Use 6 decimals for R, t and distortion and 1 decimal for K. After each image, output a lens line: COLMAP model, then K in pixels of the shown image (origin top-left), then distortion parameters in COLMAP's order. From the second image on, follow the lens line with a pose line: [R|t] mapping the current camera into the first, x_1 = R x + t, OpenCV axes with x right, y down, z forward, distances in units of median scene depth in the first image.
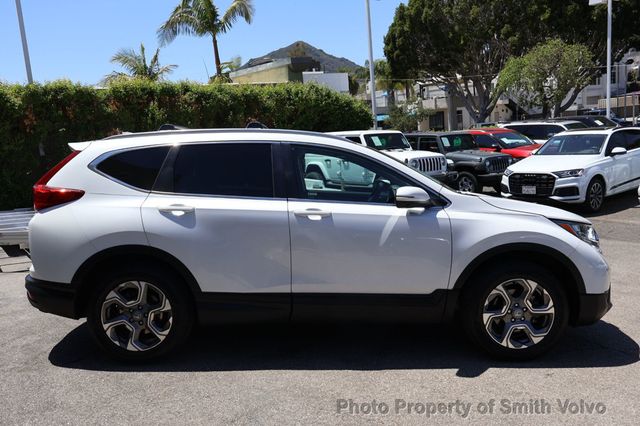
lens RADIAL K [[539.3, 0, 320.0], [0, 539.3, 213.0], [0, 0, 1]] dist [-0.005898, 0.006807]
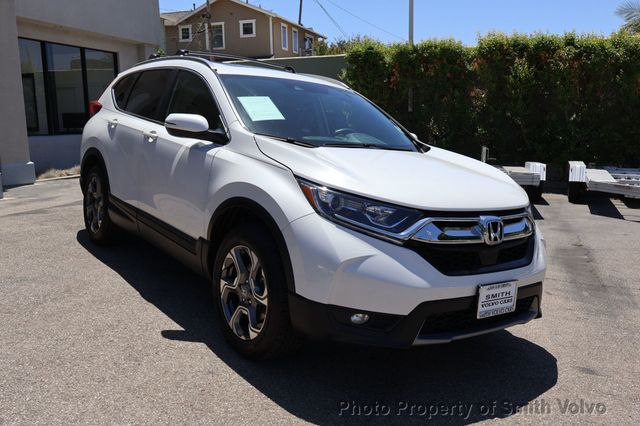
lens RADIAL K [[591.8, 0, 320.0], [0, 591.8, 213.0], [0, 0, 1]] dist [0.017489, 0.015259]
pose [[0.569259, 0.187006, -0.800608, 1.071913], [-0.167808, 0.979717, 0.109525, -0.031885], [0.804851, 0.072001, 0.589093, 0.586430]]
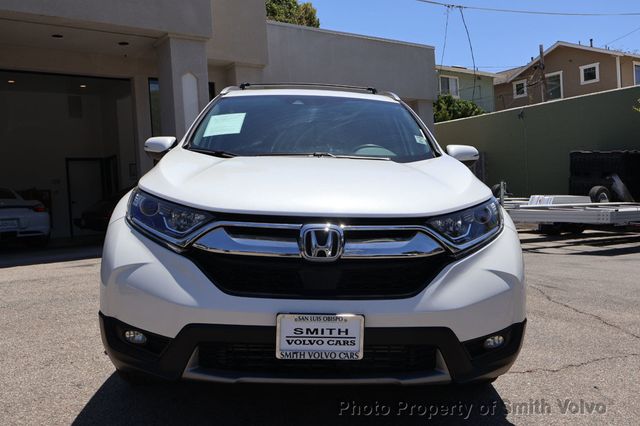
lens RADIAL K [[612.6, 0, 320.0], [0, 612.6, 213.0], [0, 0, 1]] dist [0.002383, 0.001552]
pose [[-0.010181, 0.087158, -0.996142, 1.171975], [-0.115277, 0.989450, 0.087750, -0.042373], [0.993281, 0.115726, -0.000027, 1.232322]]
